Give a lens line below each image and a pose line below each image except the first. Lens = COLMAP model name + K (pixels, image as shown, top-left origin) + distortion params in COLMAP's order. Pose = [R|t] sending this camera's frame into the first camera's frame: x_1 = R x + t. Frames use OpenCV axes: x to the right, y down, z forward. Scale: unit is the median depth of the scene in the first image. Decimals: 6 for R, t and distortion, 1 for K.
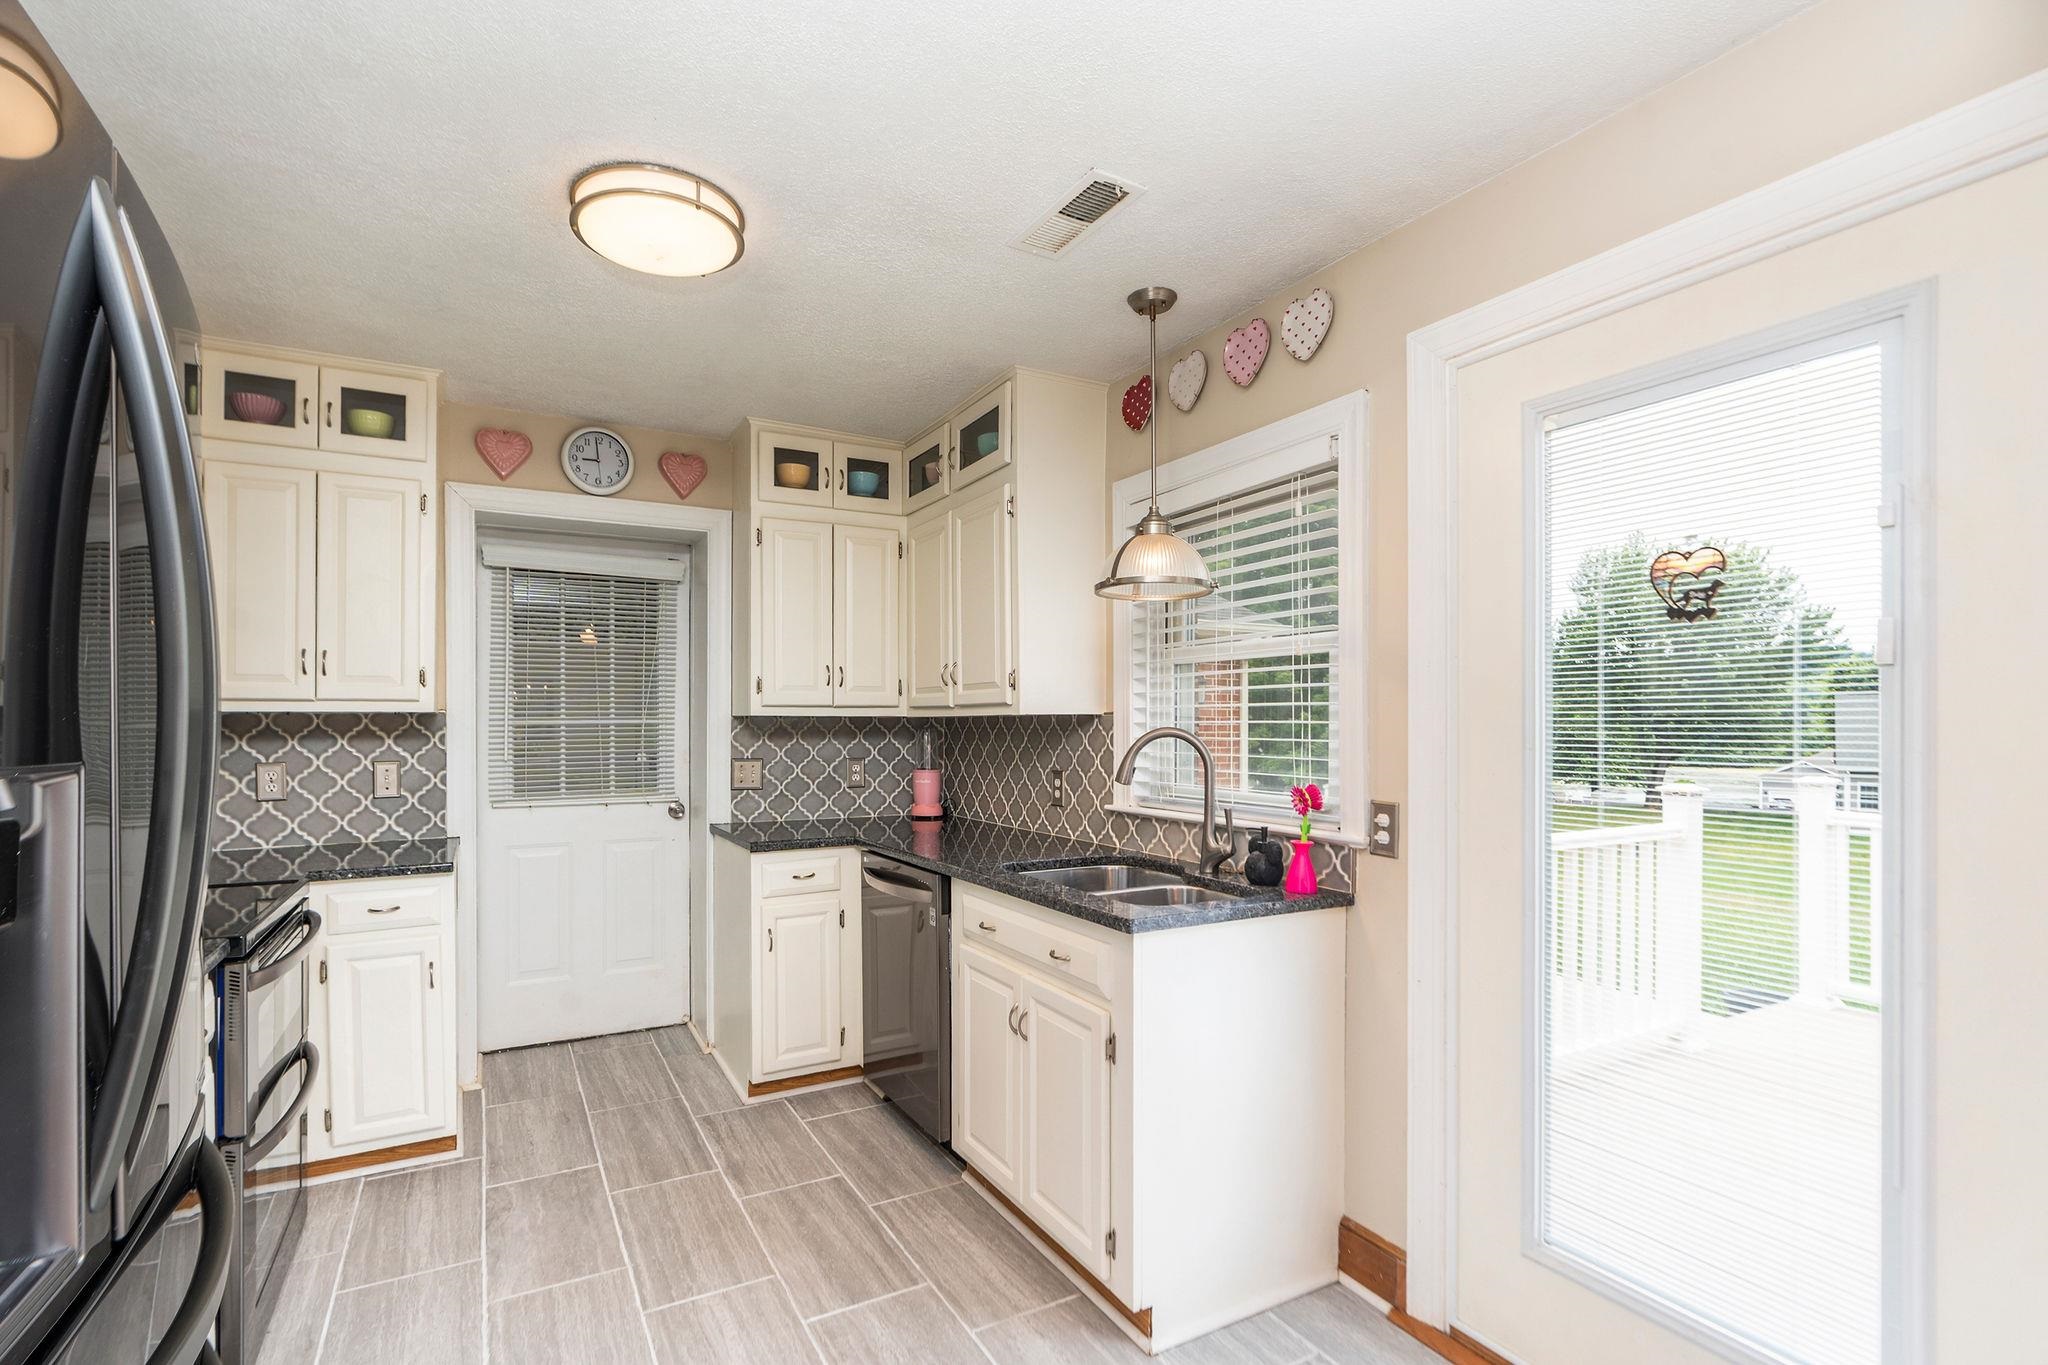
lens RADIAL K [[948.2, 0, 1028.0], [0, 948.2, 719.7], [0, 0, 1]] dist [-0.005540, 0.002354]
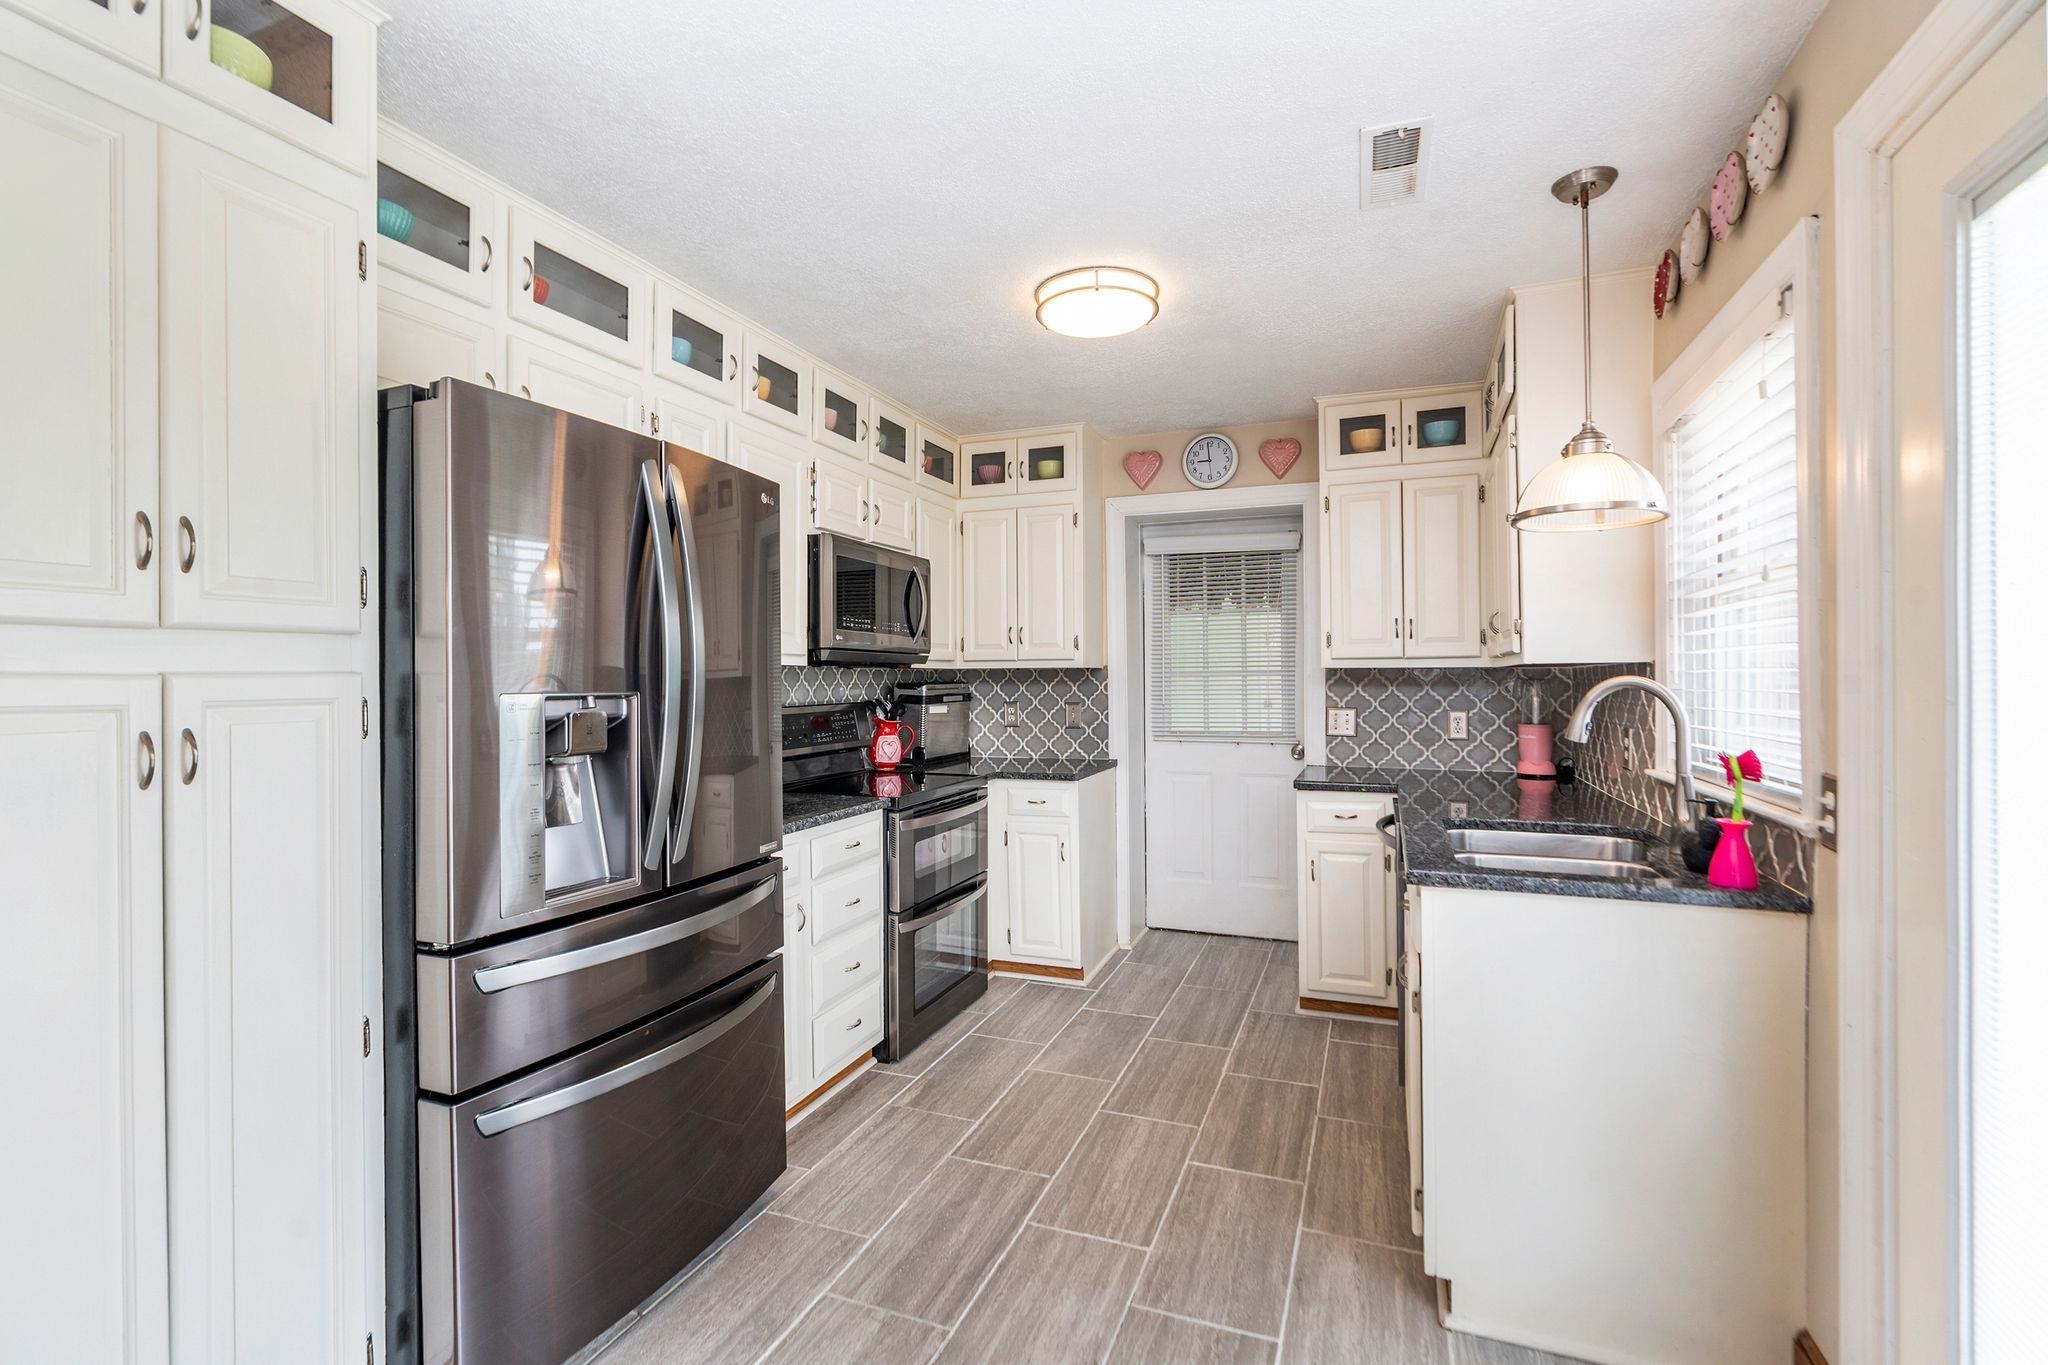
lens RADIAL K [[948.2, 0, 1035.7], [0, 948.2, 680.0], [0, 0, 1]] dist [-0.005540, 0.002354]
pose [[0.643639, -0.000582, -0.765329, 0.386885], [0.004276, 0.999987, 0.002836, 0.006007], [0.765317, -0.005098, 0.643633, 0.043858]]
